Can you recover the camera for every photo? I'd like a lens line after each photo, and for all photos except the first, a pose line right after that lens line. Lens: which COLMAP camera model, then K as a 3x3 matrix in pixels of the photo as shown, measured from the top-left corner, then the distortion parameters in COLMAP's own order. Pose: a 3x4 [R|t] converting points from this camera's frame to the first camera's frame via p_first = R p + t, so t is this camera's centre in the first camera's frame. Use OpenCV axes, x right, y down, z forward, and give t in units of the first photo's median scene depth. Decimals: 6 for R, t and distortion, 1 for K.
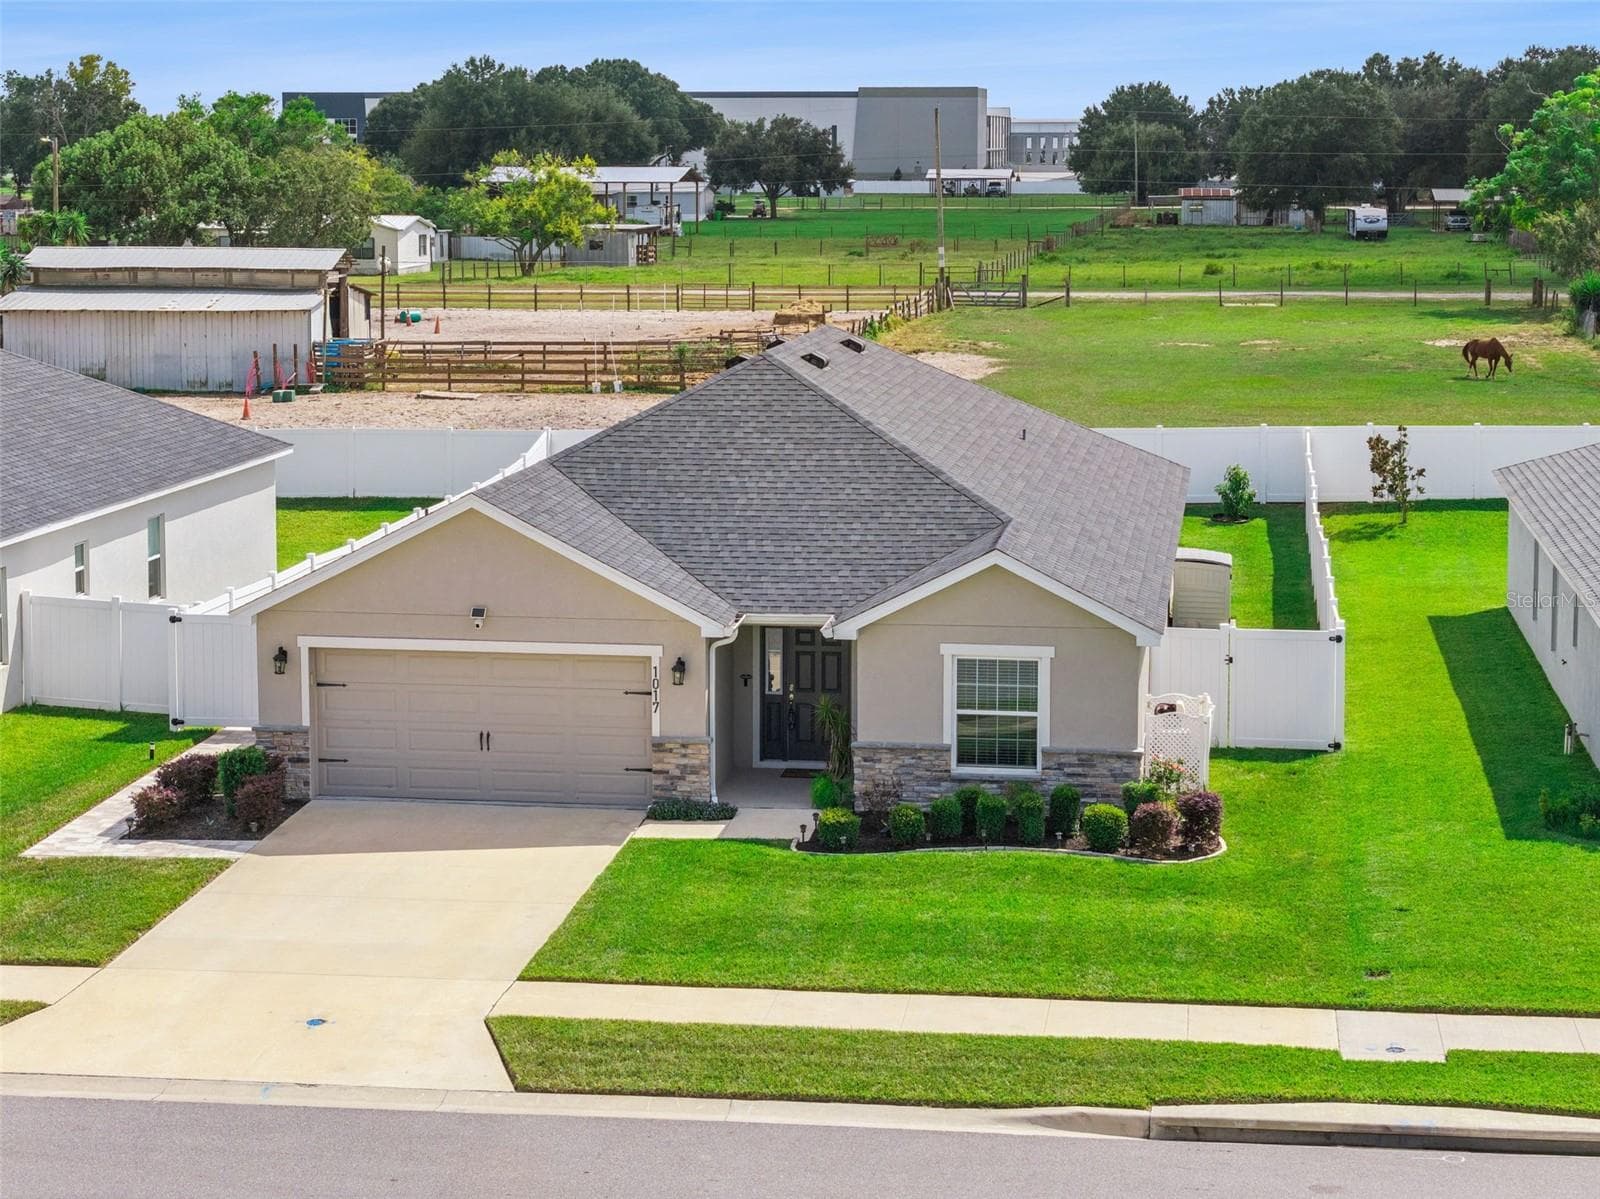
lens RADIAL K [[3189.7, 0, 777.0], [0, 3189.7, 601.1], [0, 0, 1]] dist [0.012443, 0.308494]
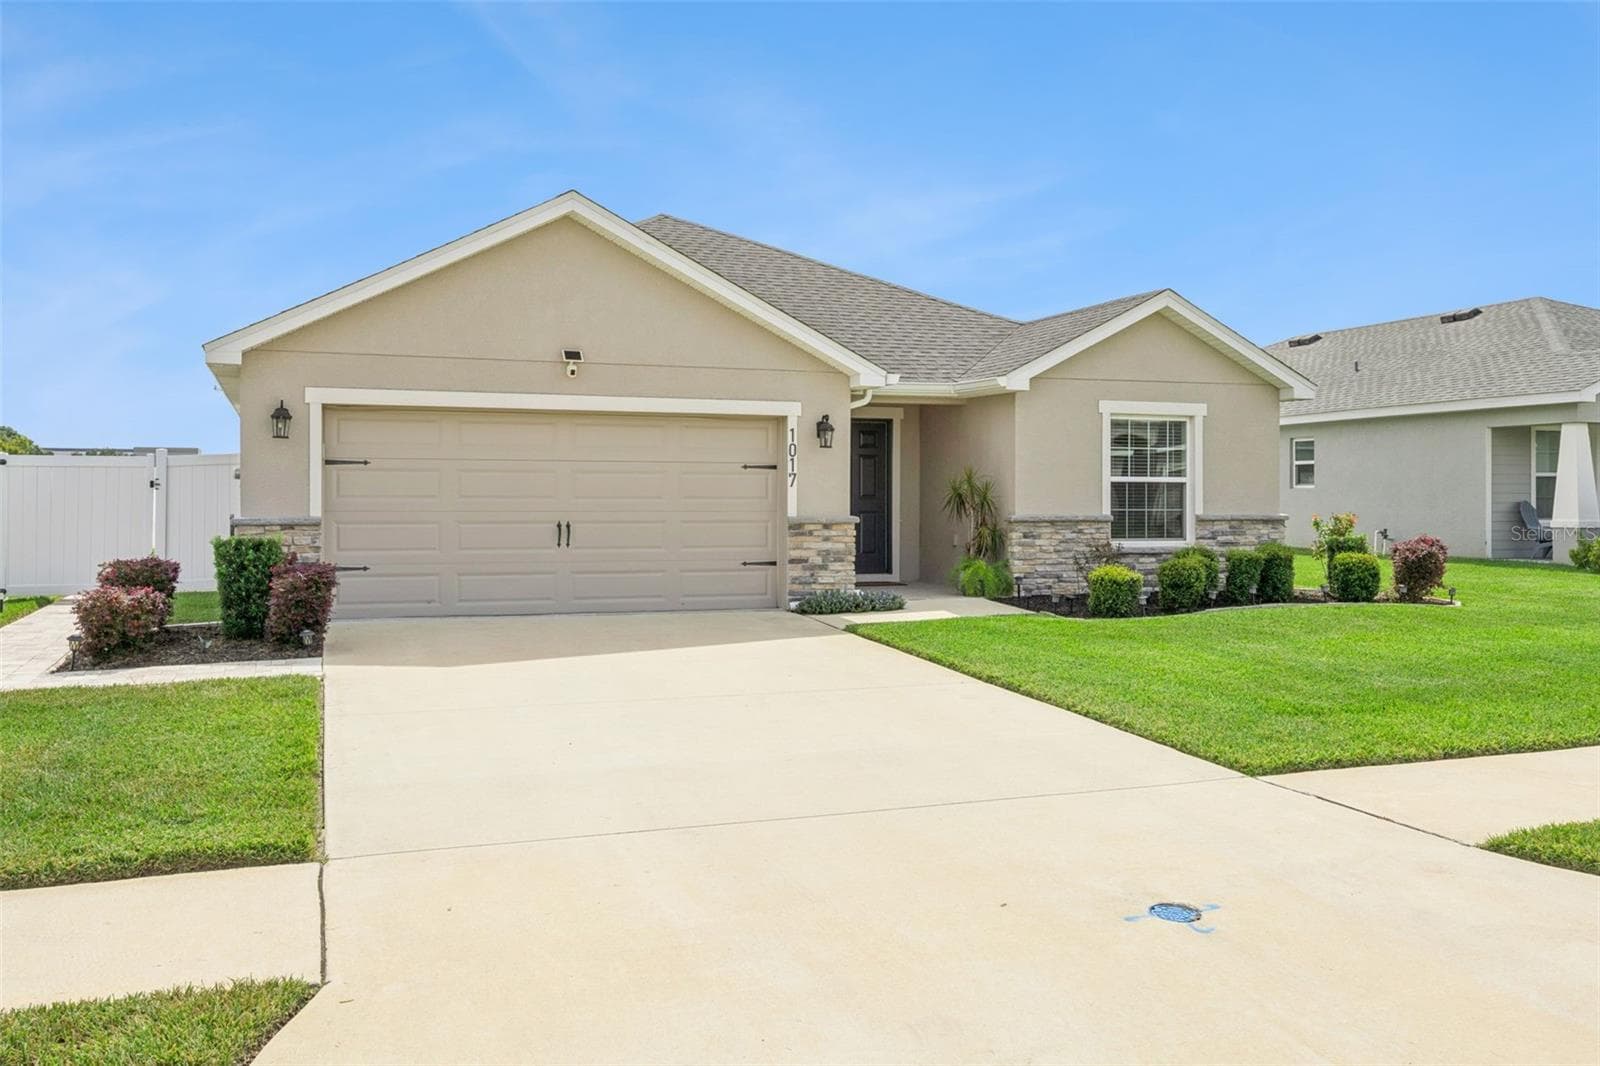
lens RADIAL K [[1377.5, 0, 800.0], [0, 1377.5, 533.0], [0, 0, 1]] dist [-0.012961, -0.004886]
pose [[0.878021, -0.011588, 0.478482, -0.201032], [0.066697, 0.992915, -0.098344, 0.080395], [-0.473952, 0.118262, 0.872573, 0.693604]]
